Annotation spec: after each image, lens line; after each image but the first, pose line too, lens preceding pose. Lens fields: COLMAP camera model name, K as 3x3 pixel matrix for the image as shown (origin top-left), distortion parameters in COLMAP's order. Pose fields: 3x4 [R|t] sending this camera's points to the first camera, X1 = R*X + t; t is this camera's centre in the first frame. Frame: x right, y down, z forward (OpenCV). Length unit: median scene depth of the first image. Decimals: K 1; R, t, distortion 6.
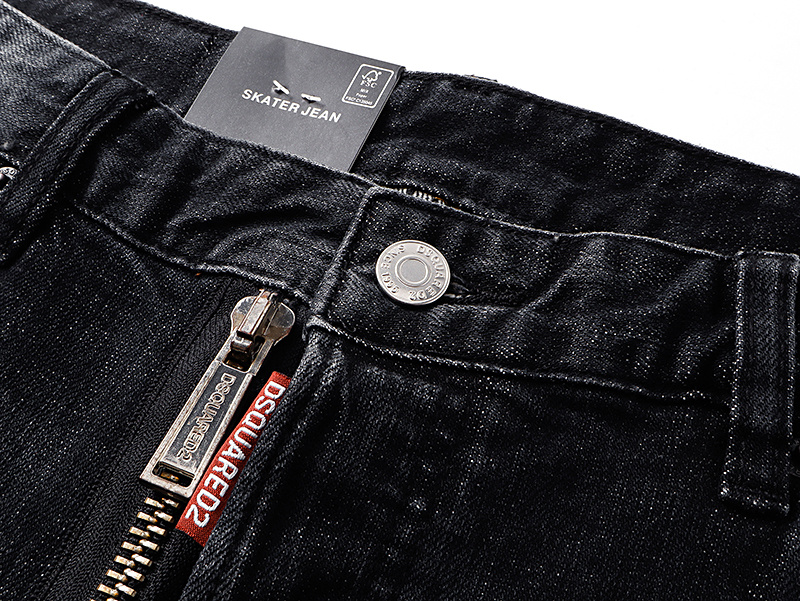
lens RADIAL K [[919.4, 0, 400.0], [0, 919.4, 300.5], [0, 0, 1]] dist [-0.001104, 0.007604]
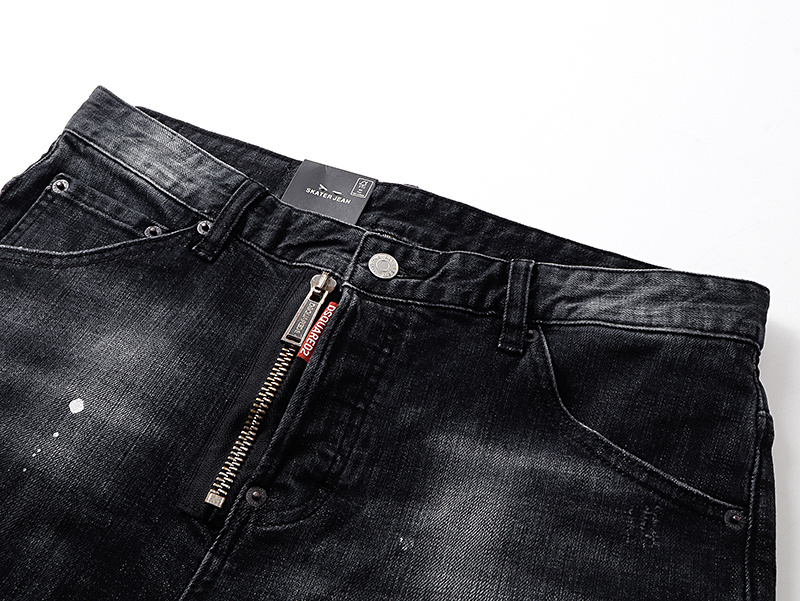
lens RADIAL K [[756.7, 0, 400.0], [0, 756.7, 300.5], [0, 0, 1]] dist [-0.000430, 0.015379]
pose [[0.997379, 0.010280, 0.071625, -0.081269], [-0.007508, 0.999216, -0.038866, 0.132641], [-0.071969, 0.038226, 0.996674, -0.973726]]
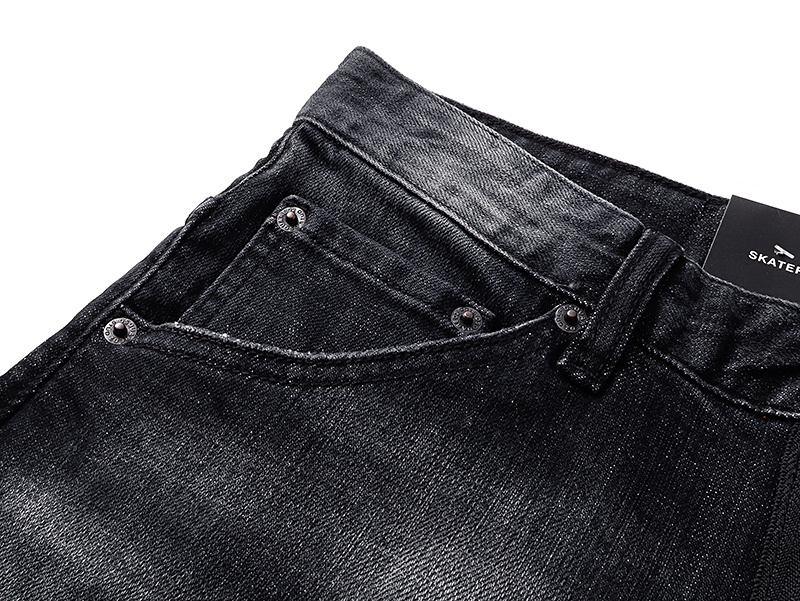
lens RADIAL K [[773.5, 0, 400.0], [0, 773.5, 300.5], [0, 0, 1]] dist [0.011653, 0.008938]
pose [[0.995611, 0.086137, -0.036602, -0.646943], [-0.088806, 0.992915, -0.078951, -0.055688], [0.029542, 0.081855, 0.996206, 0.009591]]
